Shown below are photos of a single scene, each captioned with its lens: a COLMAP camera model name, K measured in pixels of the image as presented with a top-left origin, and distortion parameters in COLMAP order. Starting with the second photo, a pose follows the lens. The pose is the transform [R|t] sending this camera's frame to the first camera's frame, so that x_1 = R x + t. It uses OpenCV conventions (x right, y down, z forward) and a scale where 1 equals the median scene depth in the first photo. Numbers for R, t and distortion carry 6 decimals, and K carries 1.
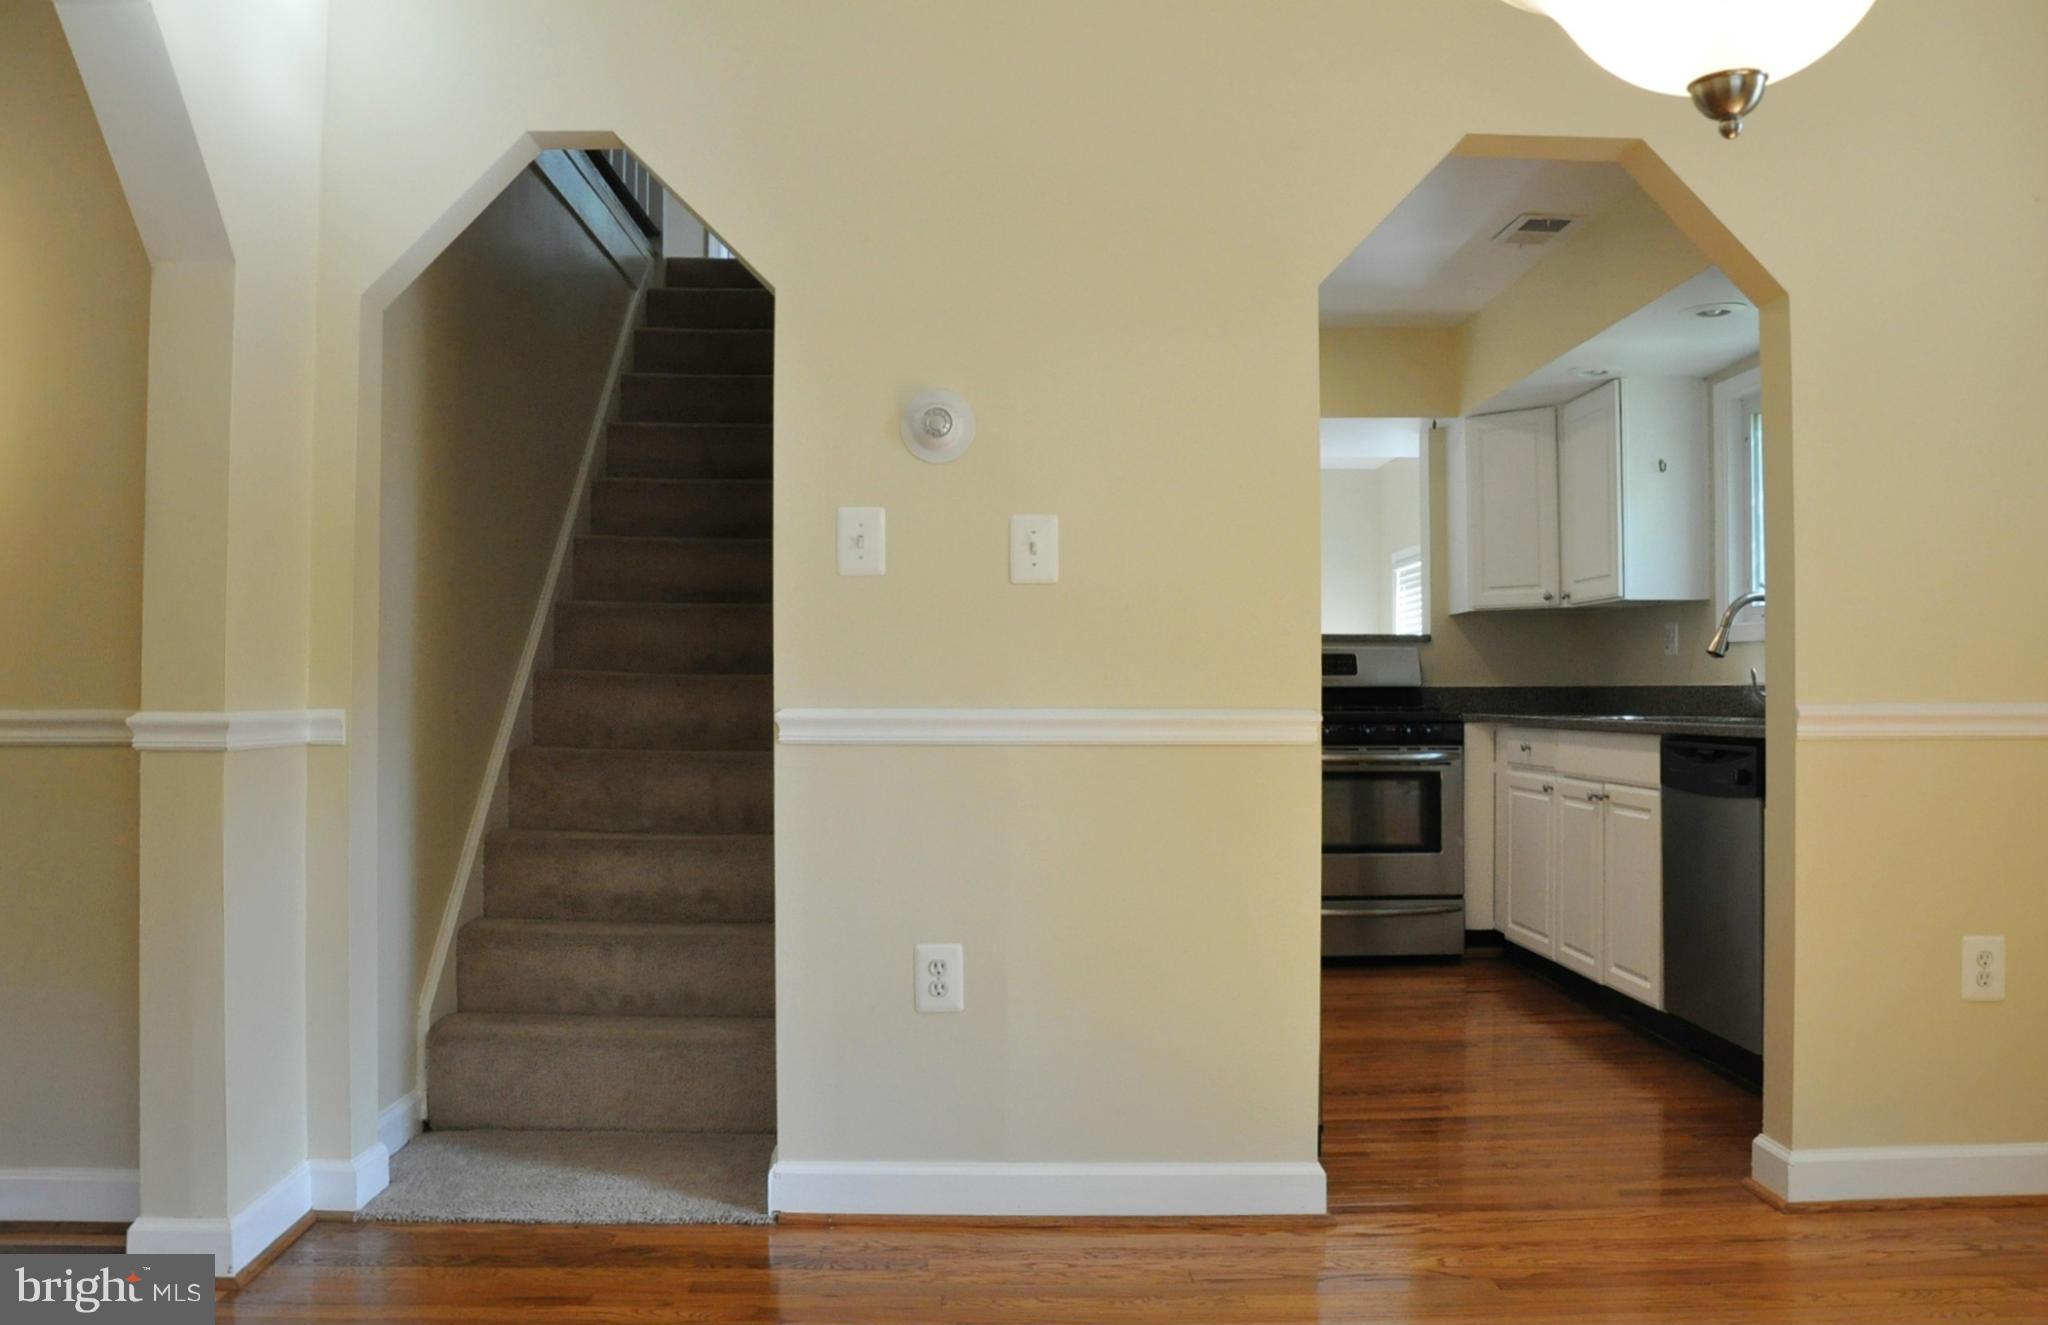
lens RADIAL K [[1580.9, 0, 1024.0], [0, 1580.9, 662.5], [0, 0, 1]] dist [-0.122959, 0.002600]
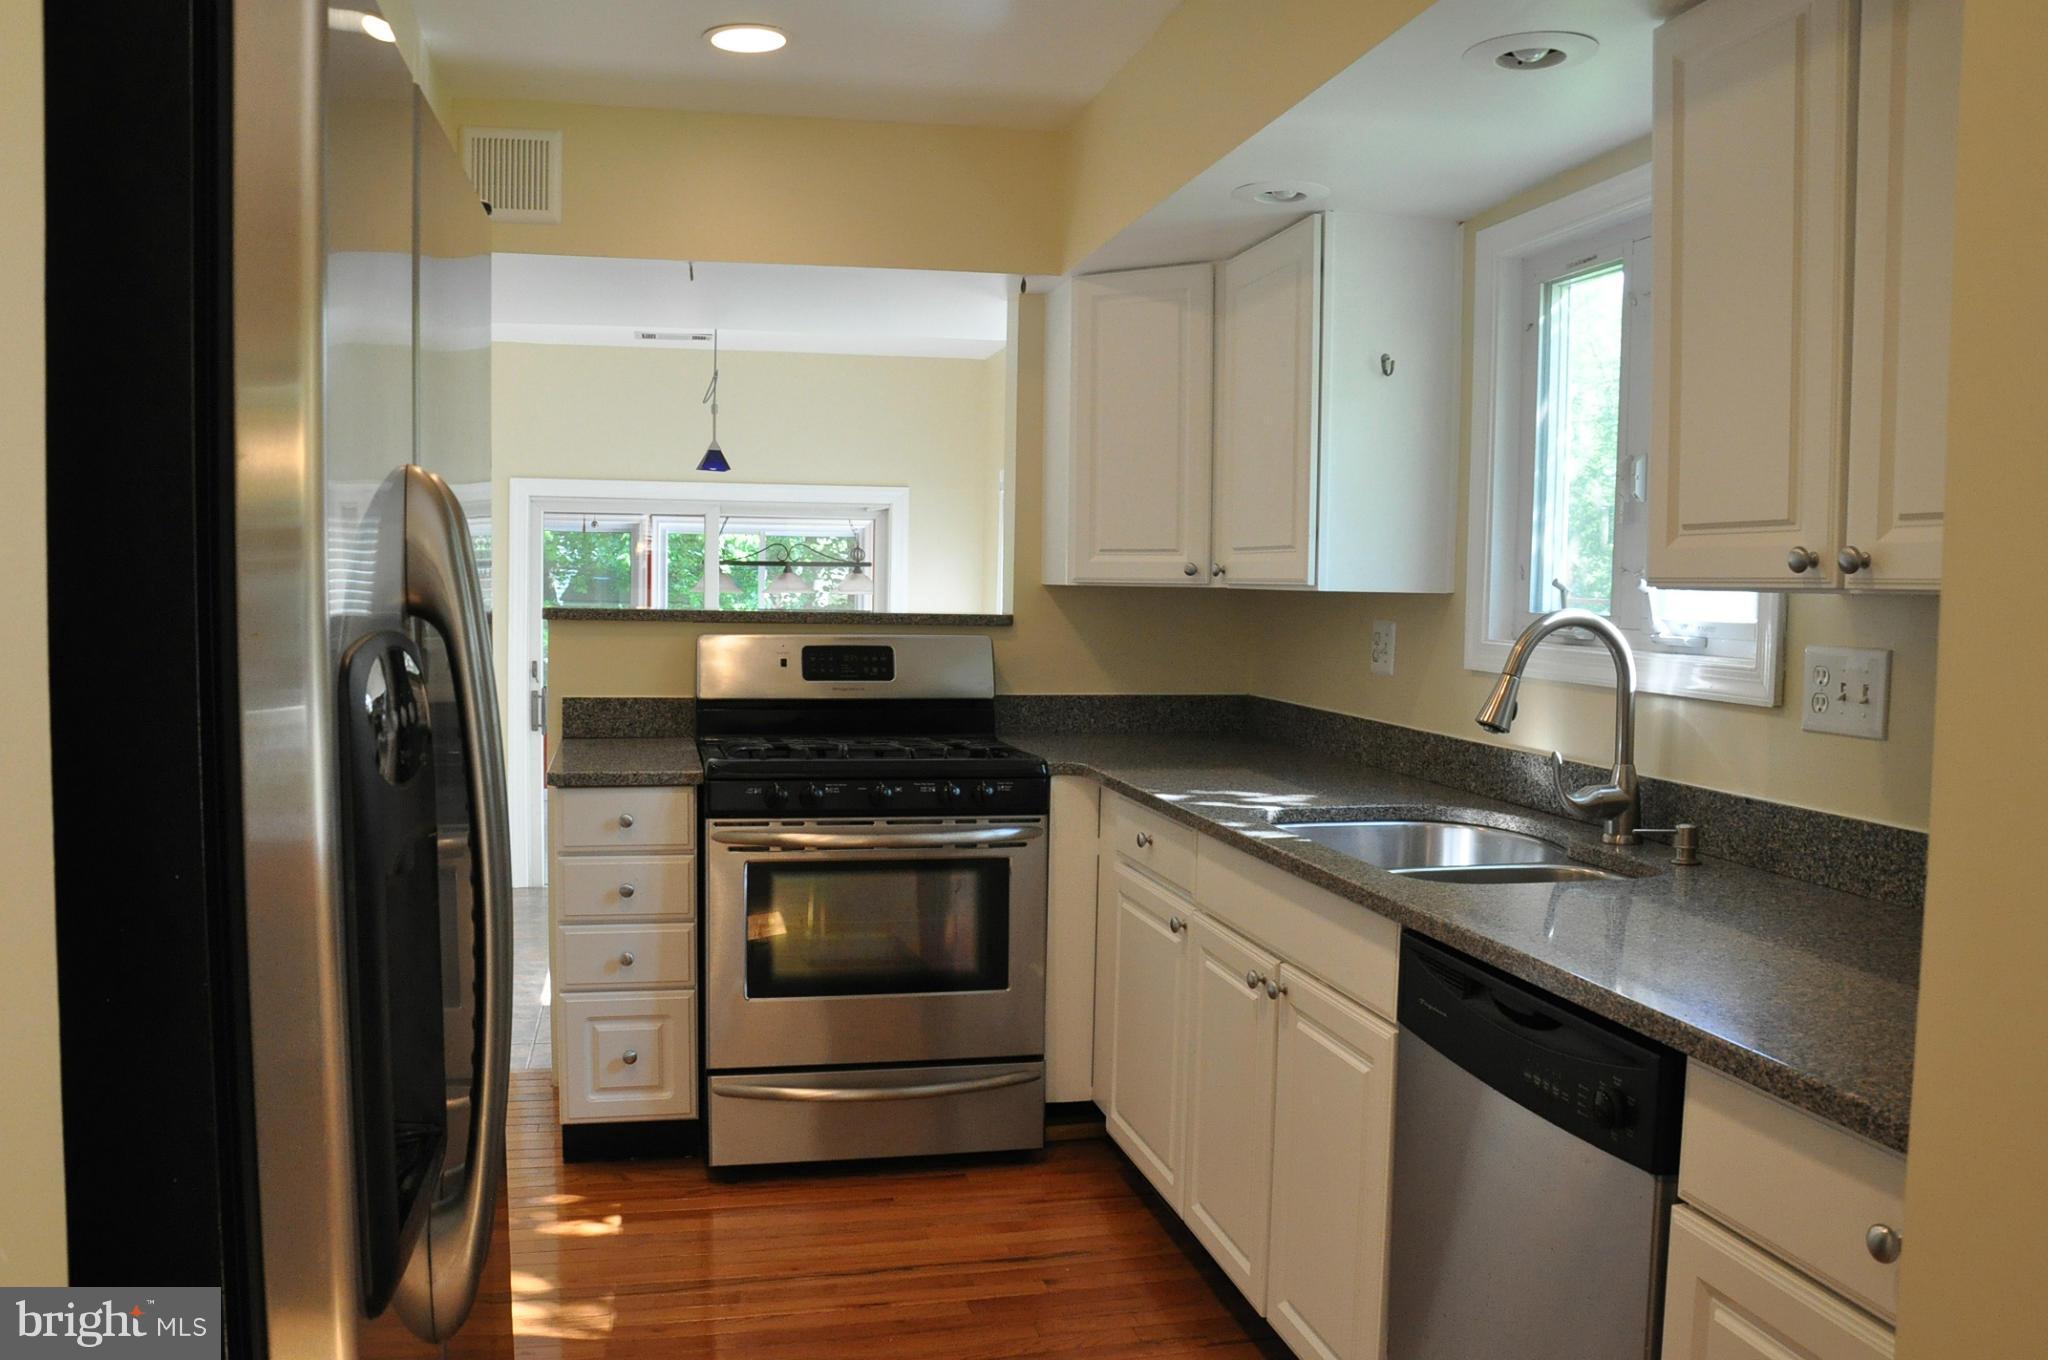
lens RADIAL K [[1604.8, 0, 1024.0], [0, 1604.8, 680.0], [0, 0, 1]] dist [-0.160640, 0.119749]
pose [[0.976329, 0.005479, 0.216222, 0.135965], [-0.022324, 0.996893, 0.075542, -0.046079], [-0.215136, -0.078581, 0.973417, 0.397345]]
